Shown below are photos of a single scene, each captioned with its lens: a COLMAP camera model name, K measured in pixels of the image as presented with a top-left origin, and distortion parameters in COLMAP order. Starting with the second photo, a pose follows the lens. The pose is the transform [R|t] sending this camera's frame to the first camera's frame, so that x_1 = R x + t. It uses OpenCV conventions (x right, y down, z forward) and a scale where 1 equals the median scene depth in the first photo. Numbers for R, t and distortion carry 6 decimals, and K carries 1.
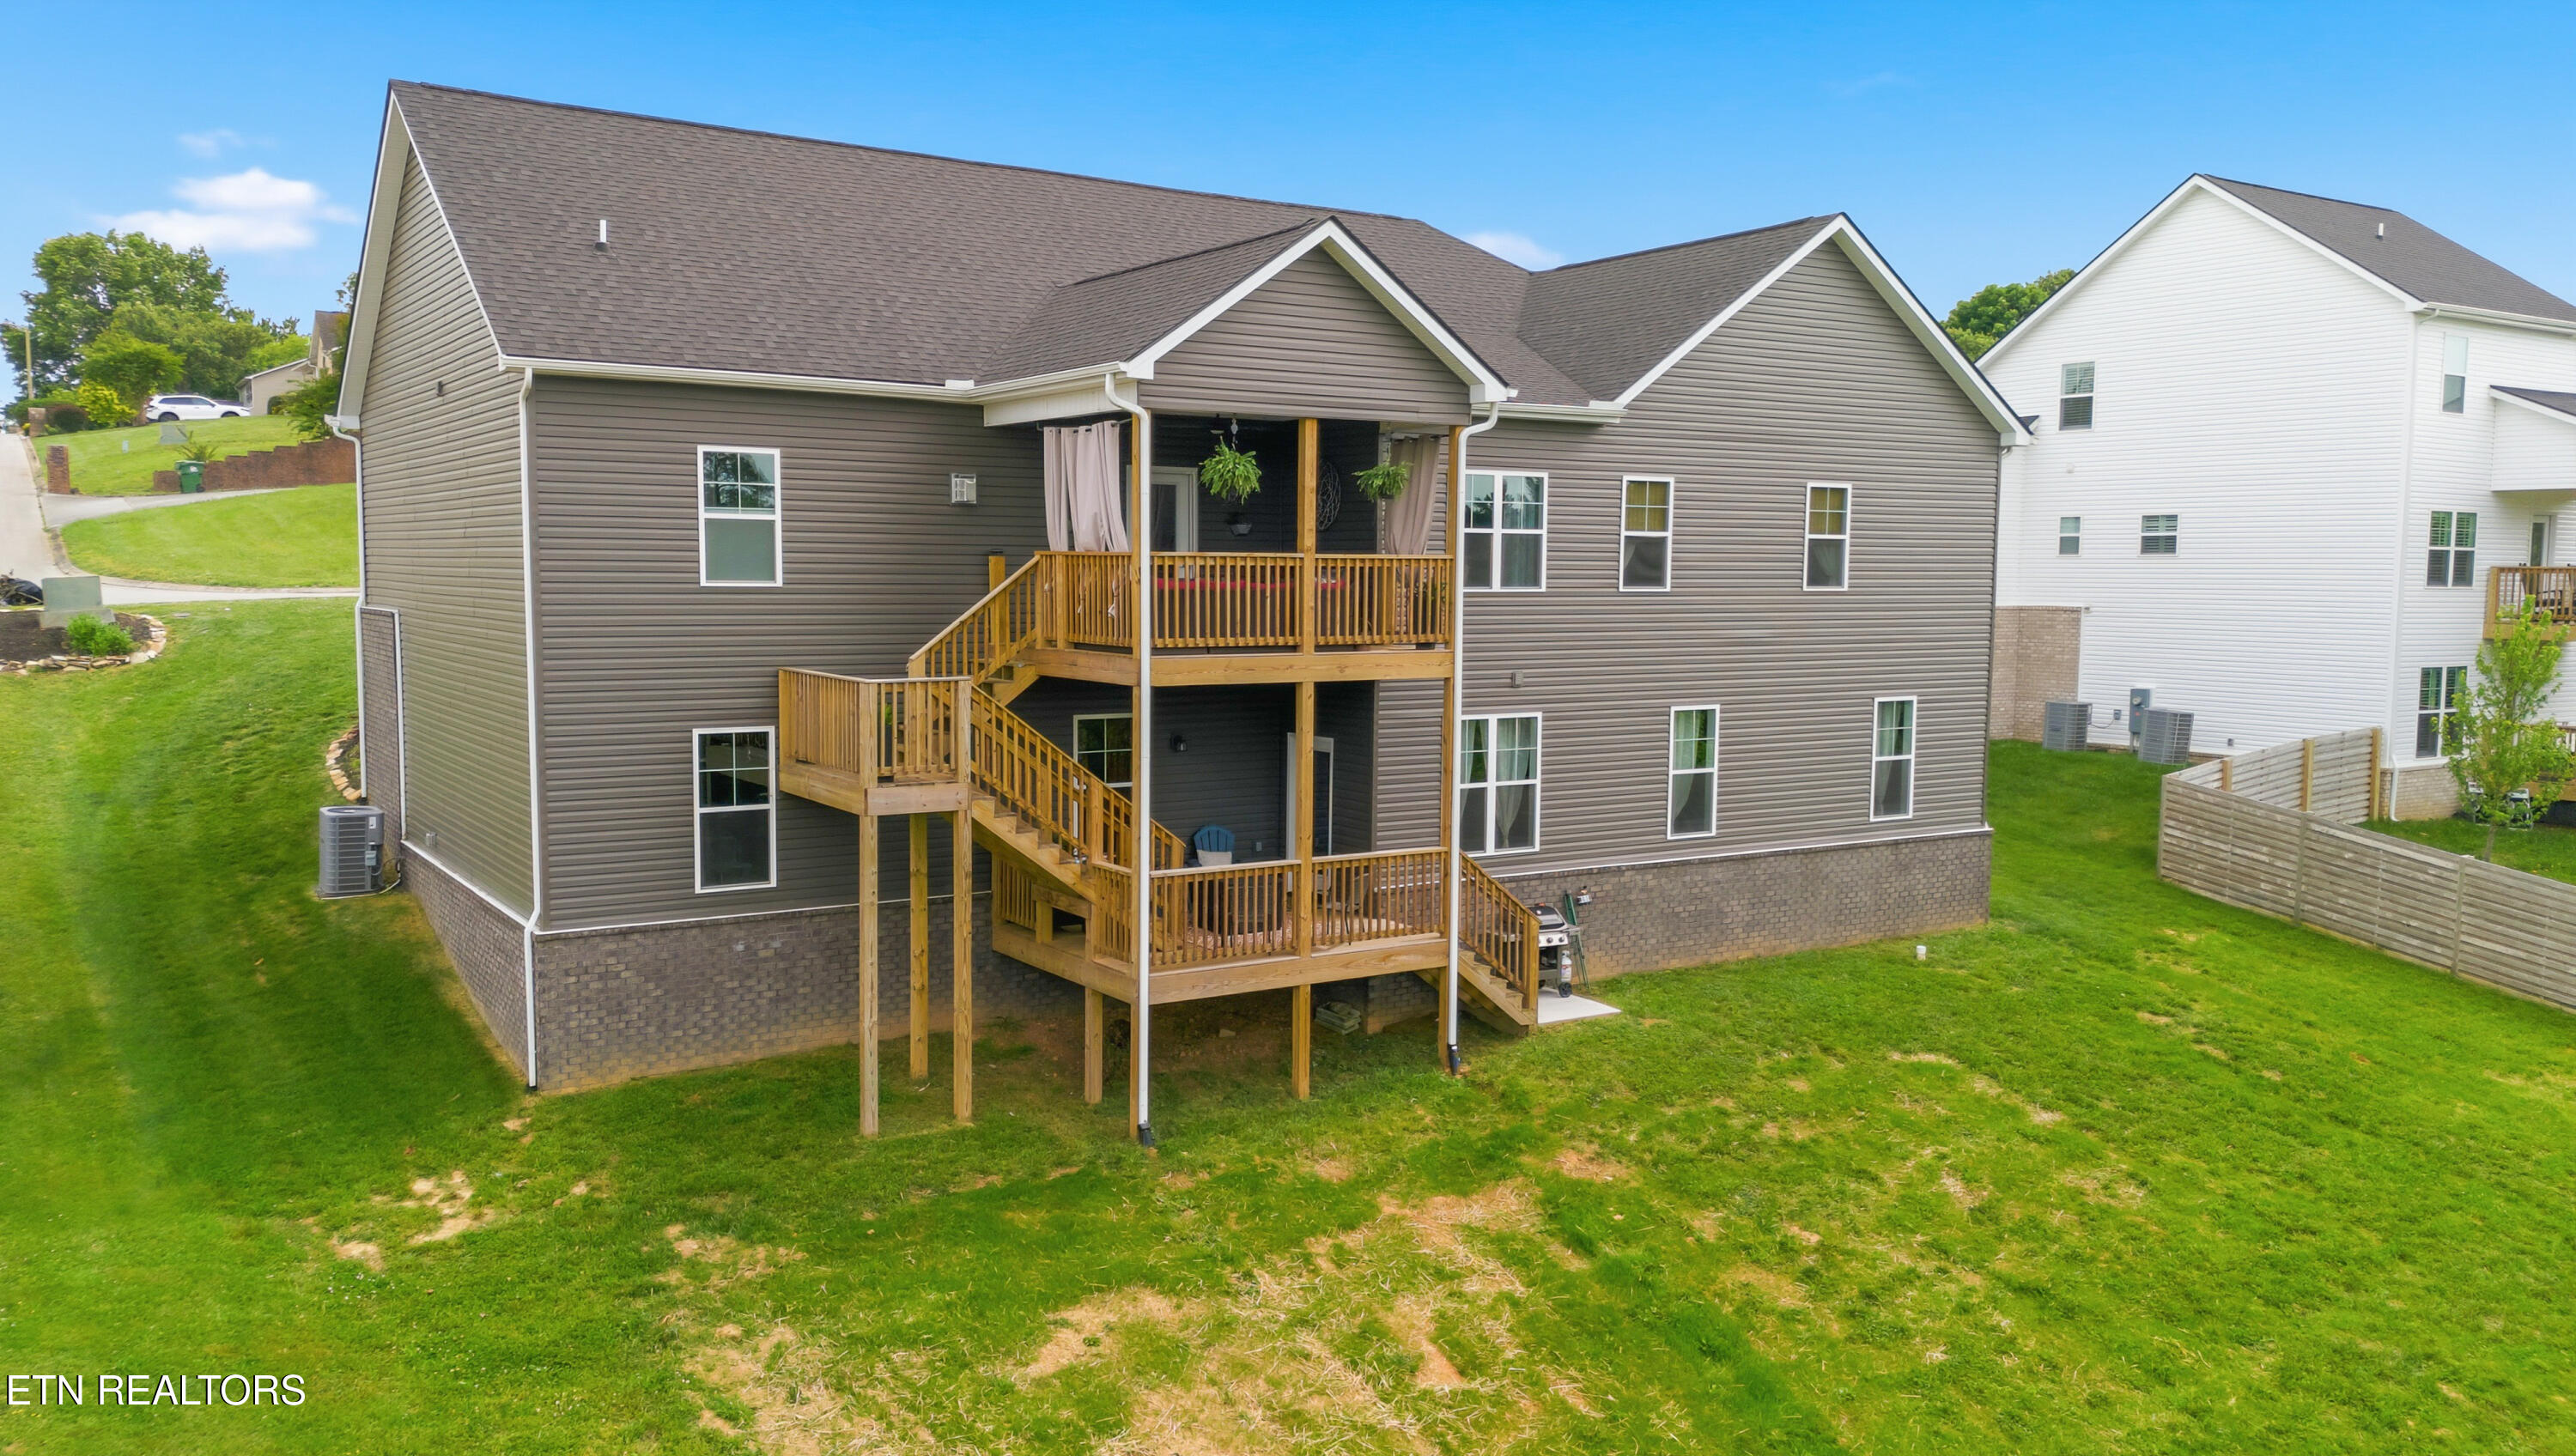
lens RADIAL K [[1897.6, 0, 1288.0], [0, 1897.6, 728.0], [0, 0, 1]] dist [0.084997, -0.101771]
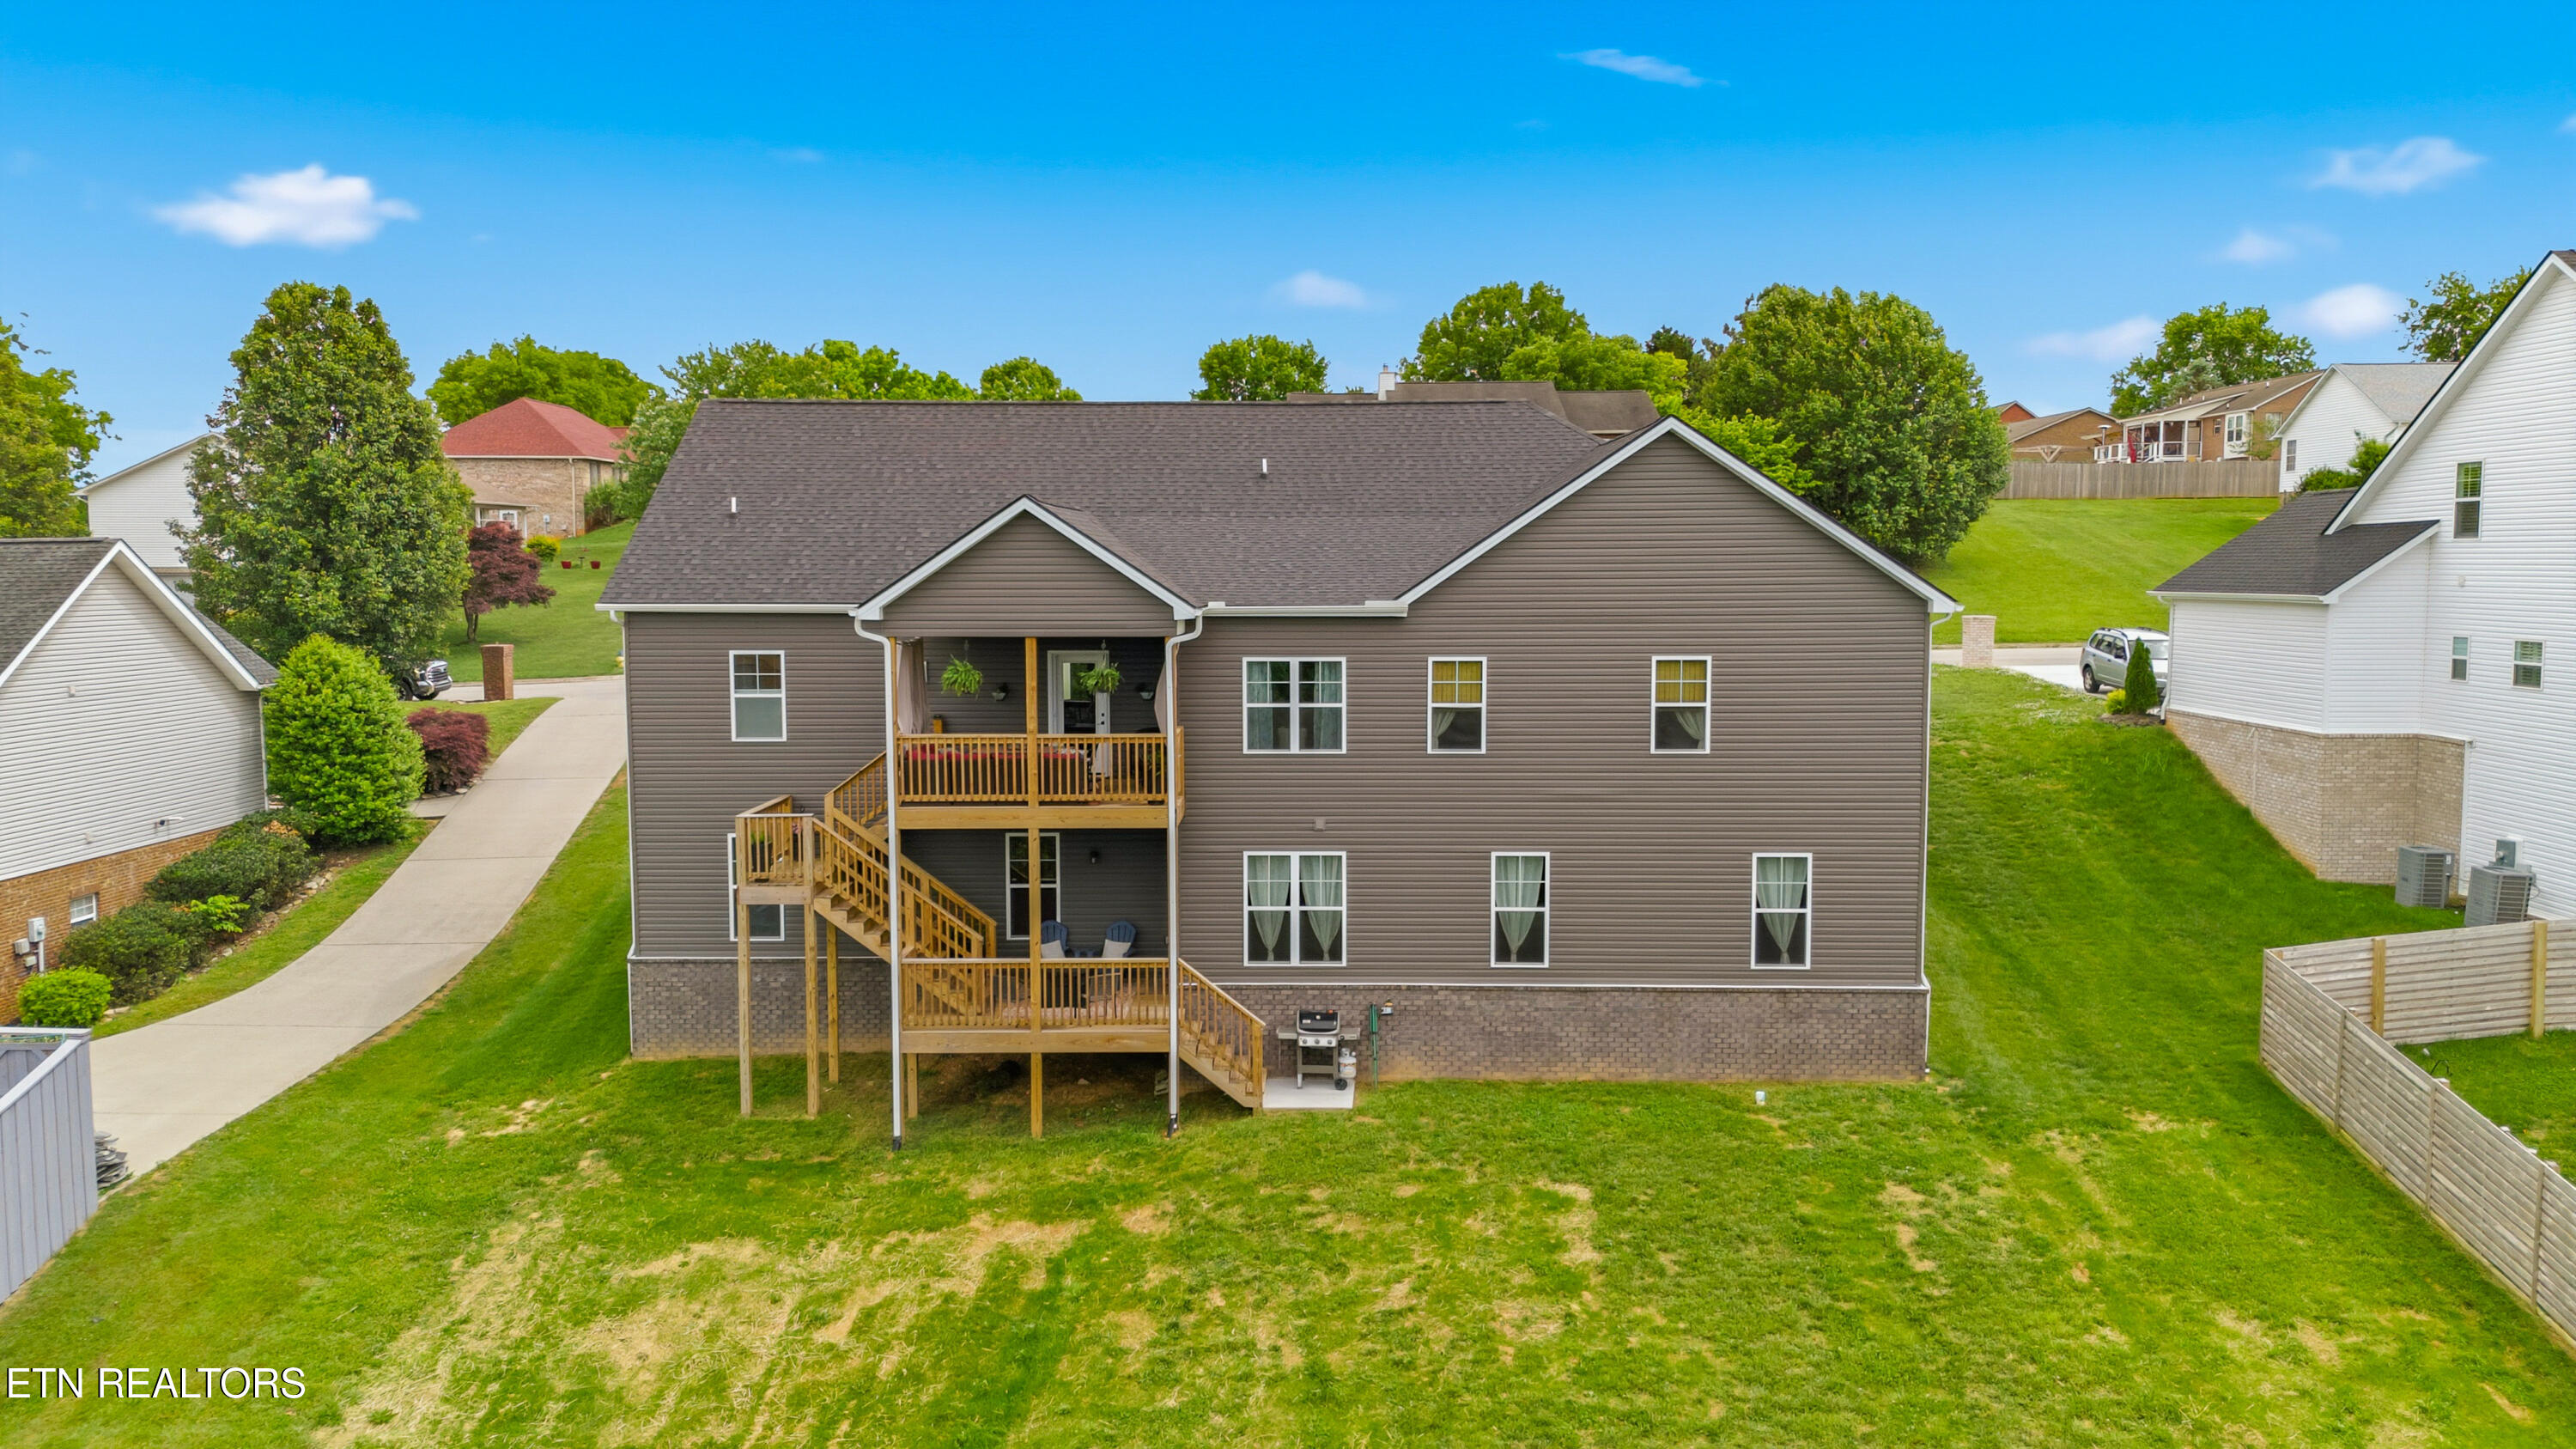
lens RADIAL K [[1830.9, 0, 1288.0], [0, 1830.9, 724.5], [0, 0, 1]] dist [0.068216, -0.085452]
pose [[0.842282, 0.034403, -0.537938, 0.894187], [-0.038208, 0.999261, 0.004081, -0.114706], [0.537681, 0.017116, 0.842975, -0.005763]]
